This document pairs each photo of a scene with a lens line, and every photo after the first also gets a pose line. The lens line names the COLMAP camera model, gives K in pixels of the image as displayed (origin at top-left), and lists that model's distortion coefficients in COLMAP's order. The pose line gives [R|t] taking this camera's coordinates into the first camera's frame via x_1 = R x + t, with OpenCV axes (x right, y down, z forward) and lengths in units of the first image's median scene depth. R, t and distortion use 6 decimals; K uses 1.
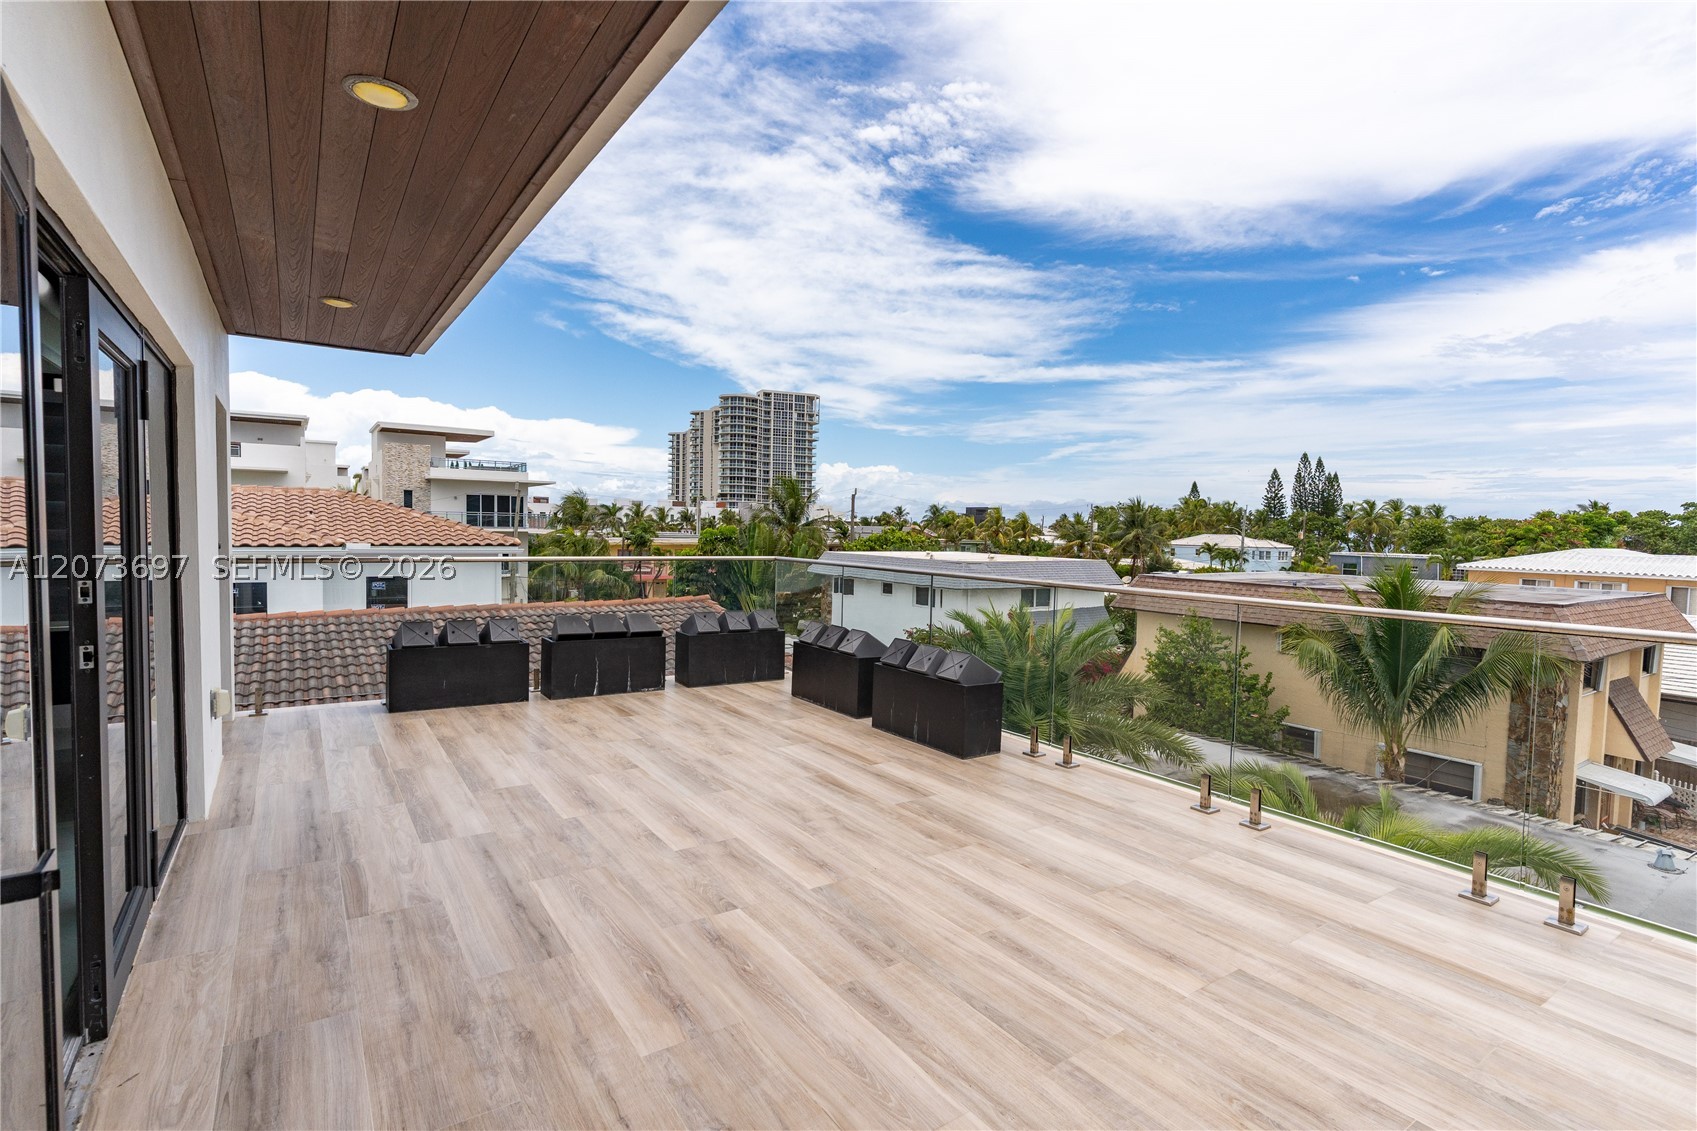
lens RADIAL K [[803.3, 0, 846.2], [0, 803.3, 567.1], [0, 0, 1]] dist [0.000268, -0.000175]
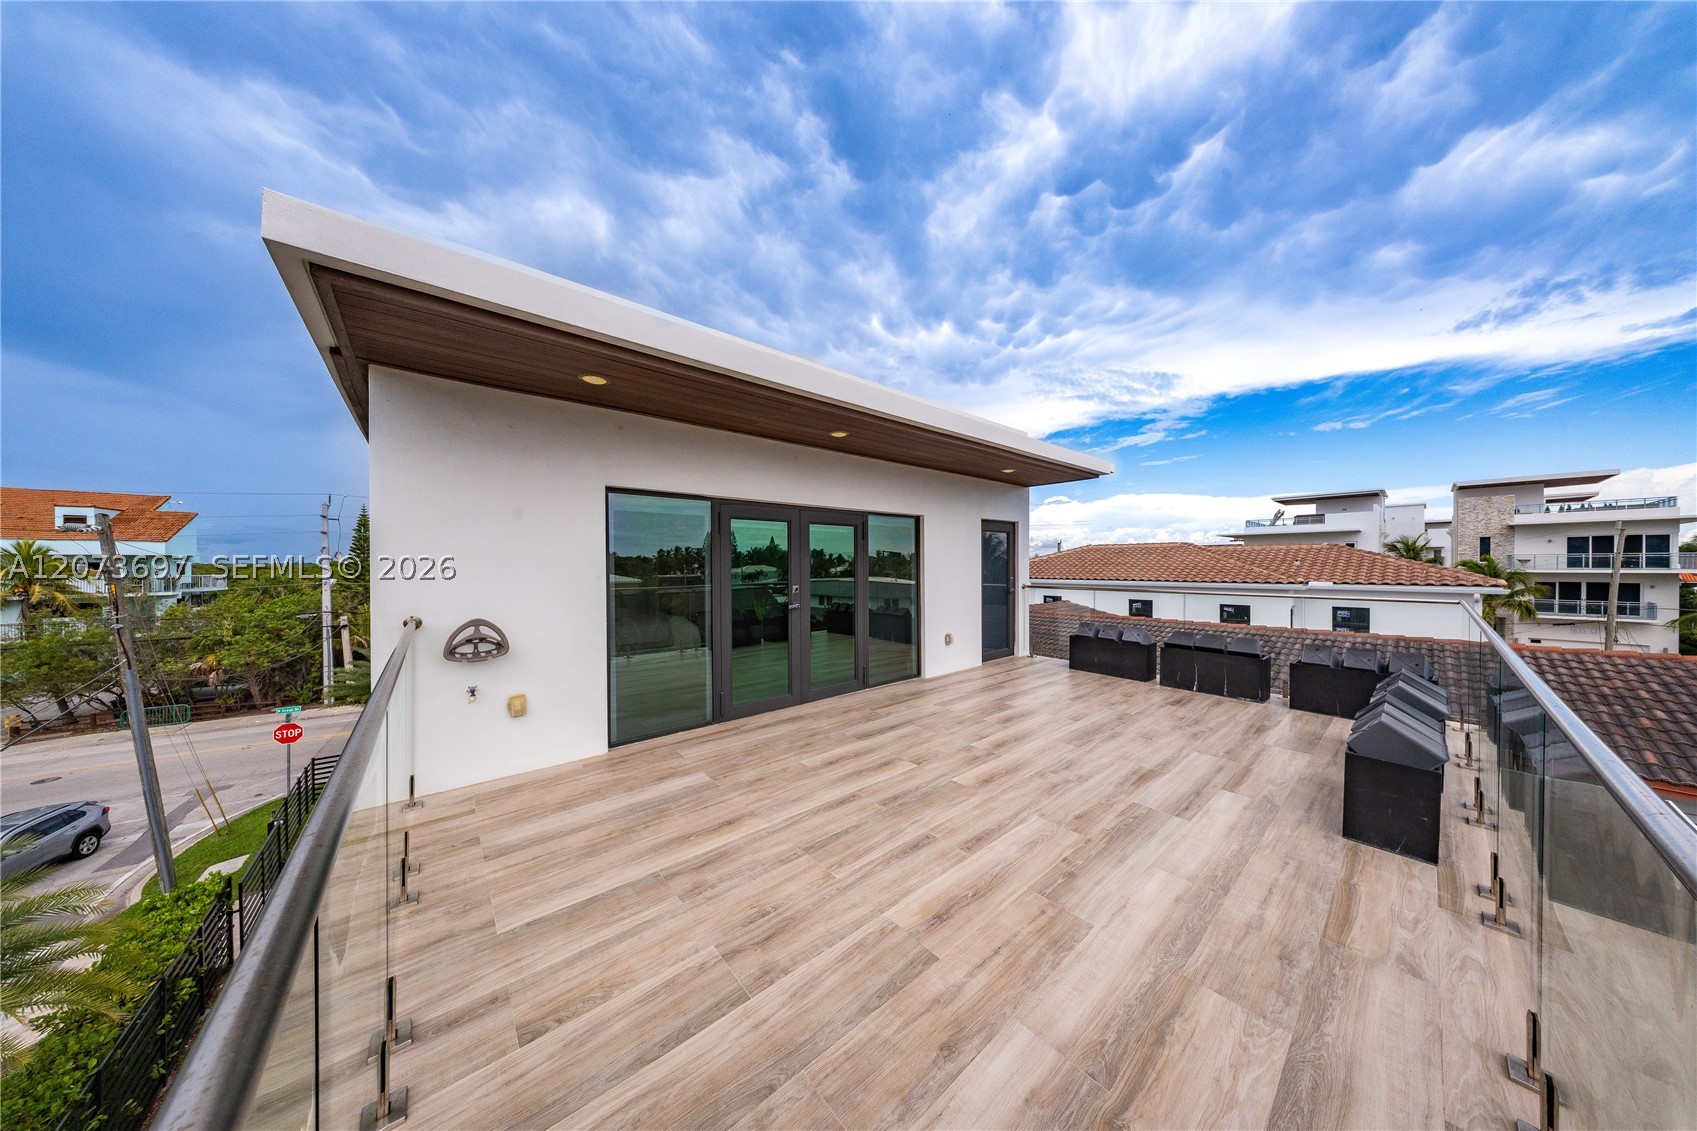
lens RADIAL K [[493.1, 0, 848.2], [0, 493.1, 569.6], [0, 0, 1]] dist [-0.000087, -0.000037]
pose [[0.091777, -0.010306, -0.995726, 0.718637], [-0.043065, 0.998970, -0.014309, -0.016401], [0.994848, 0.044195, 0.091239, 0.483820]]
